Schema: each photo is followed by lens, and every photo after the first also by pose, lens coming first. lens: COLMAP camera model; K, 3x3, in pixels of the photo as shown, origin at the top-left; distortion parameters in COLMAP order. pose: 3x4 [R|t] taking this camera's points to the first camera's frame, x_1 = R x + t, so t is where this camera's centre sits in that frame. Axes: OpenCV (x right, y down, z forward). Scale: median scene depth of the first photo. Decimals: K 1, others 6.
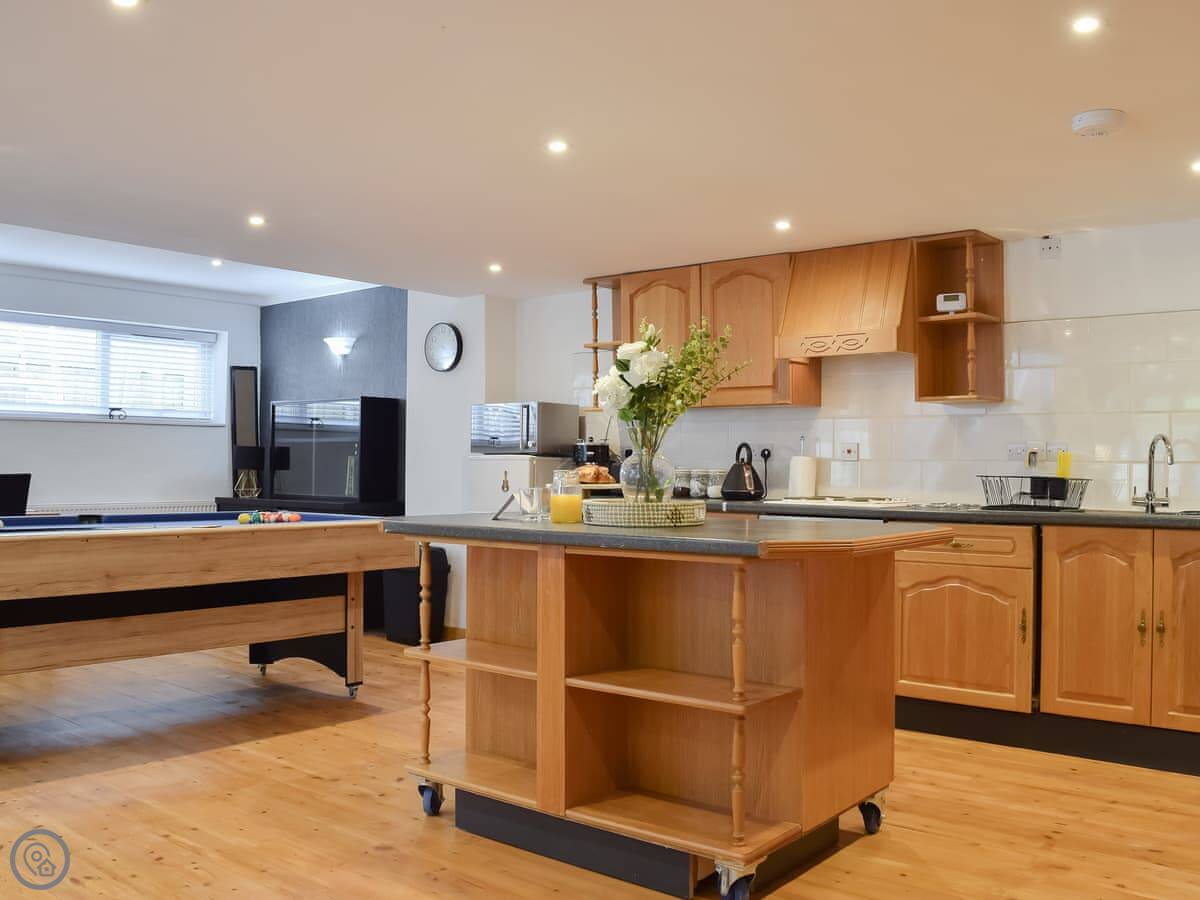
lens RADIAL K [[1058.7, 0, 608.7], [0, 1058.7, 451.1], [0, 0, 1]] dist [-0.090830, 0.003026]
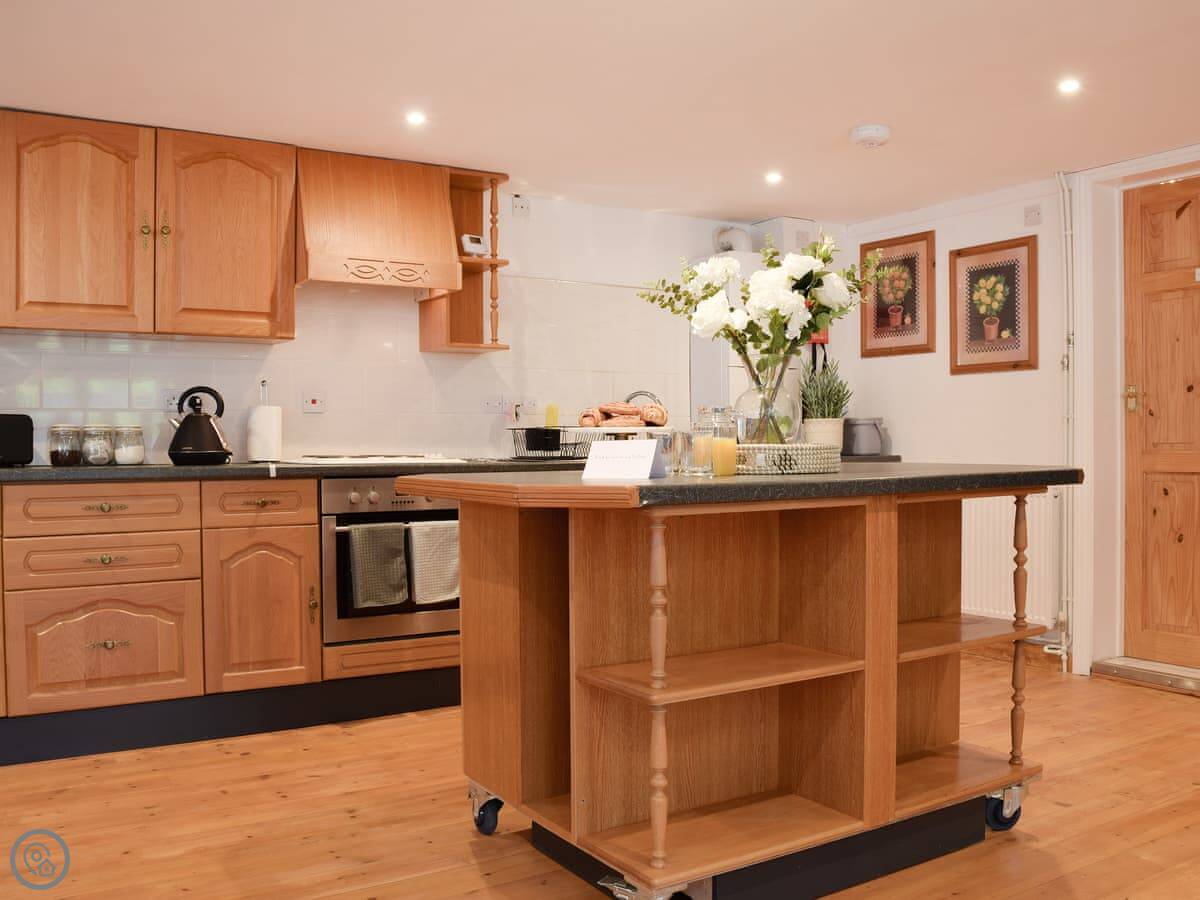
lens RADIAL K [[1058.7, 0, 608.6], [0, 1058.7, 457.3], [0, 0, 1]] dist [-0.090830, 0.003026]
pose [[0.319895, -0.022506, 0.947186, -0.540234], [-0.005744, 0.999653, 0.025692, 0.024599], [-0.947435, -0.013660, 0.319655, 0.578349]]
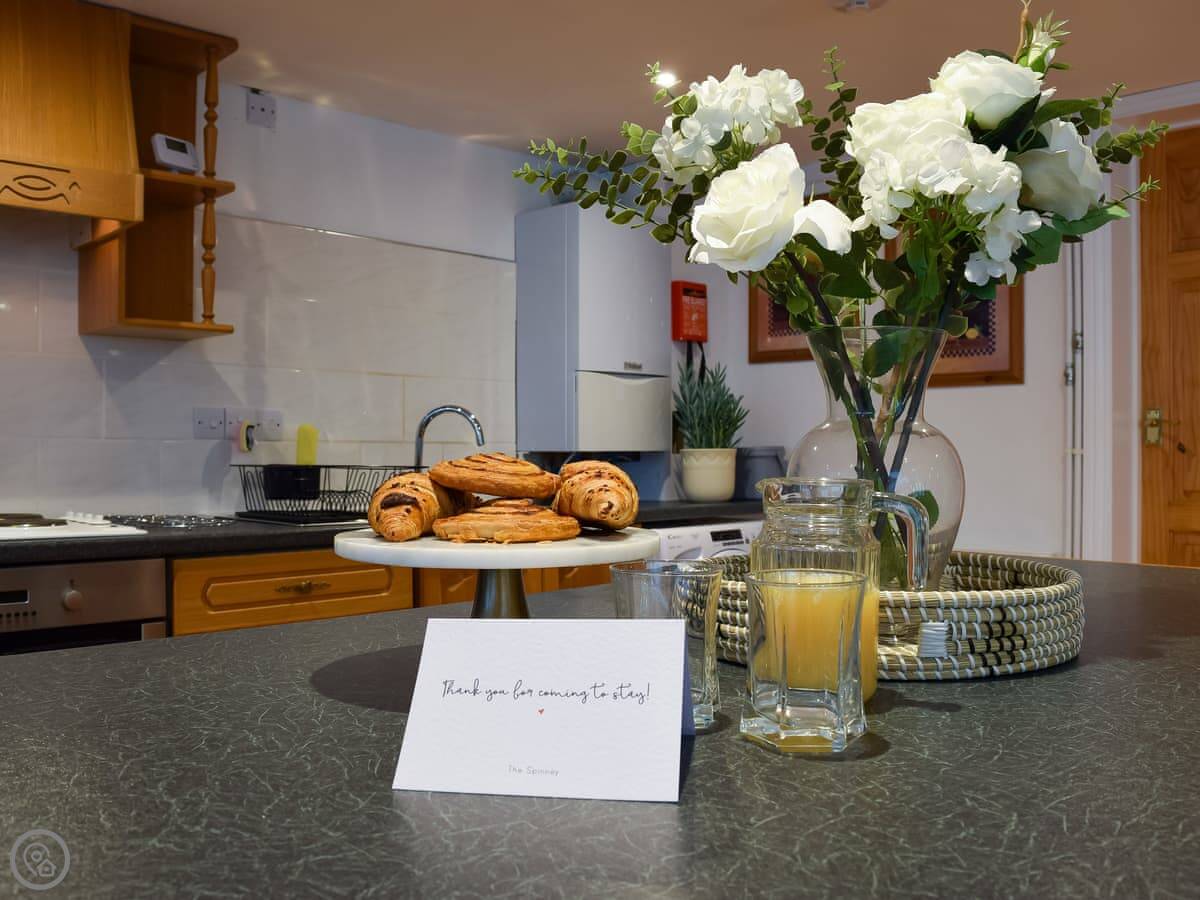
lens RADIAL K [[1058.7, 0, 596.7], [0, 1058.7, 457.6], [0, 0, 1]] dist [-0.090830, 0.003026]
pose [[0.118149, -0.013154, 0.992909, -0.192085], [-0.015450, 0.999767, 0.015084, 0.007237], [-0.992876, -0.017122, 0.117918, 0.711304]]
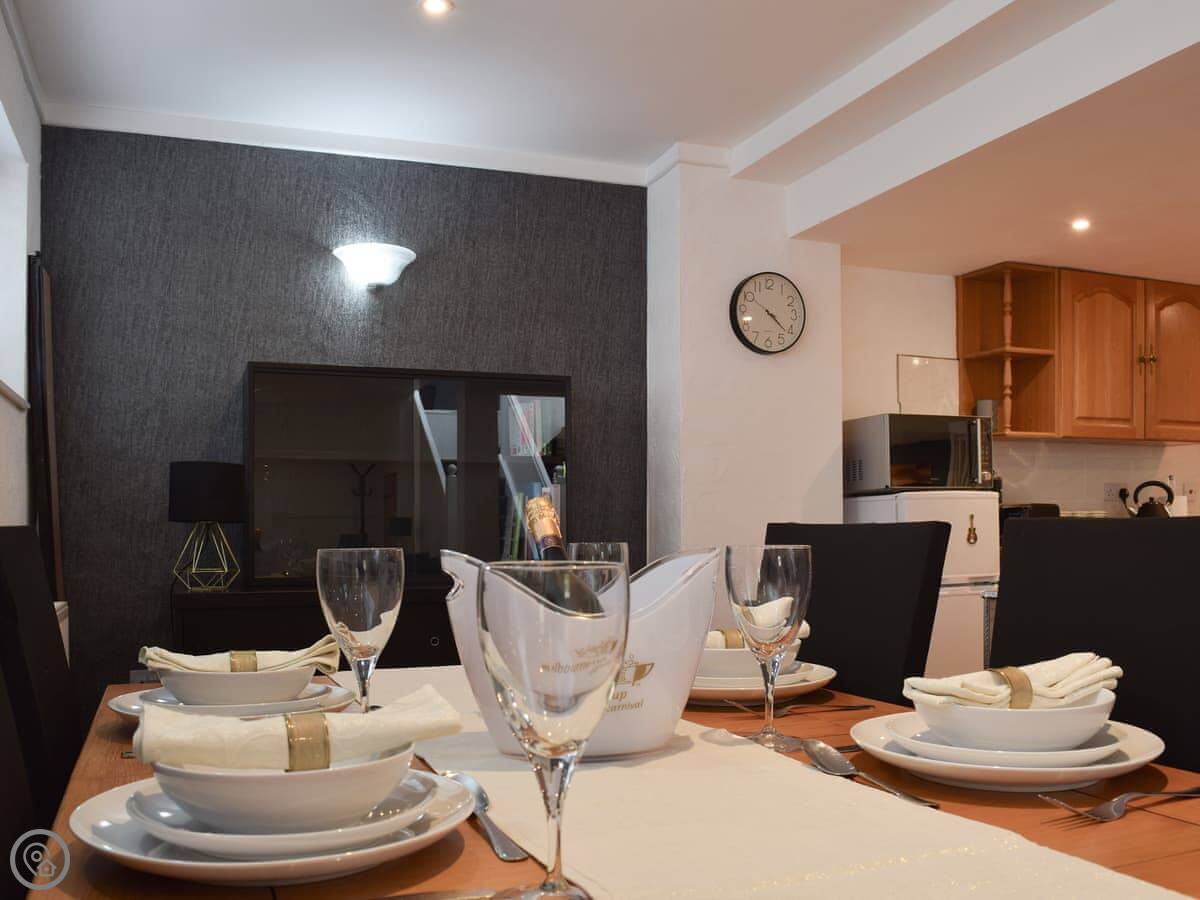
lens RADIAL K [[1058.7, 0, 608.6], [0, 1058.7, 516.7], [0, 0, 1]] dist [-0.090830, 0.003026]
pose [[0.517198, -0.003667, 0.855858, -1.027091], [0.001686, 0.999993, 0.003266, 0.022765], [-0.855864, -0.000247, 0.517201, 1.088615]]
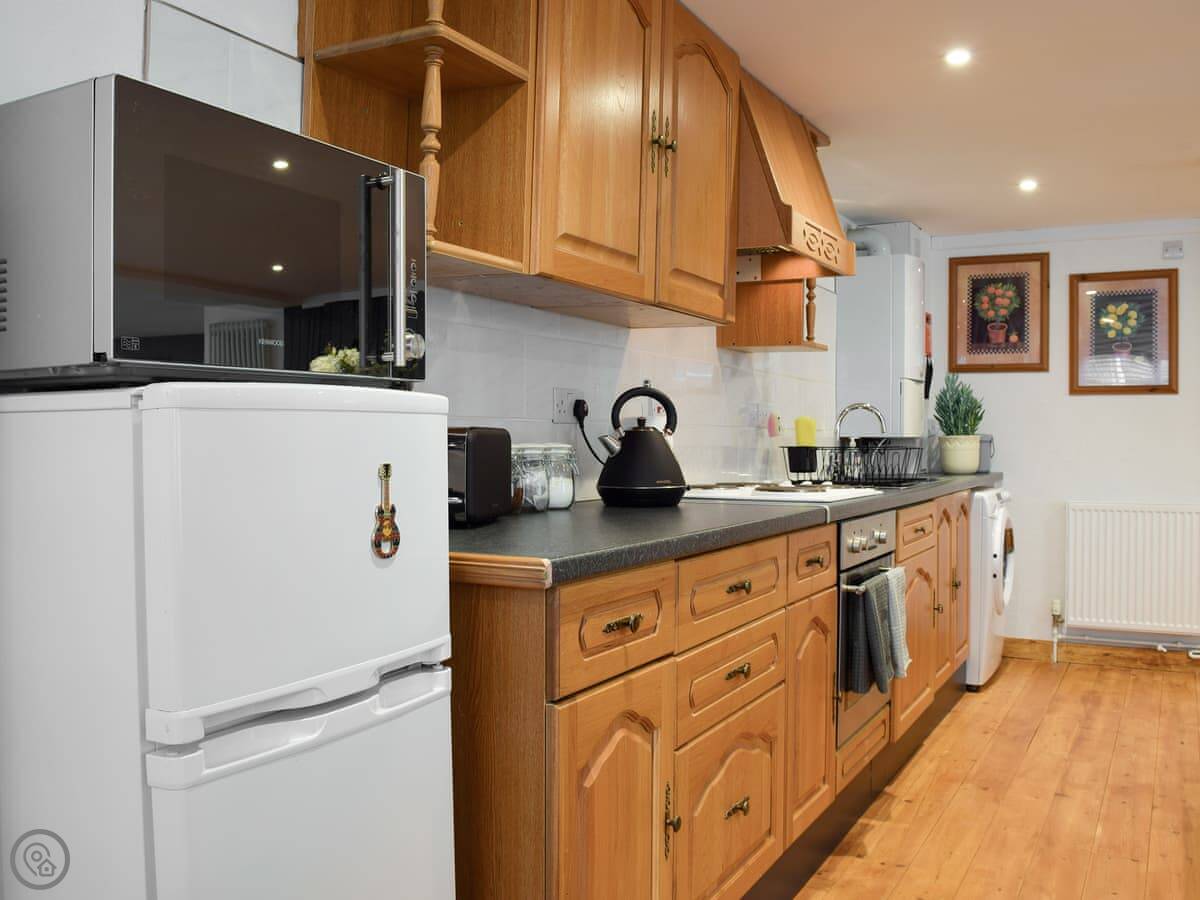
lens RADIAL K [[1058.7, 0, 603.0], [0, 1058.7, 442.3], [0, 0, 1]] dist [-0.090830, 0.003026]
pose [[-0.171711, -0.014439, 0.985042, -0.402964], [-0.022028, 0.999699, 0.010814, 0.014649], [-0.984901, -0.019842, -0.171978, 1.272499]]
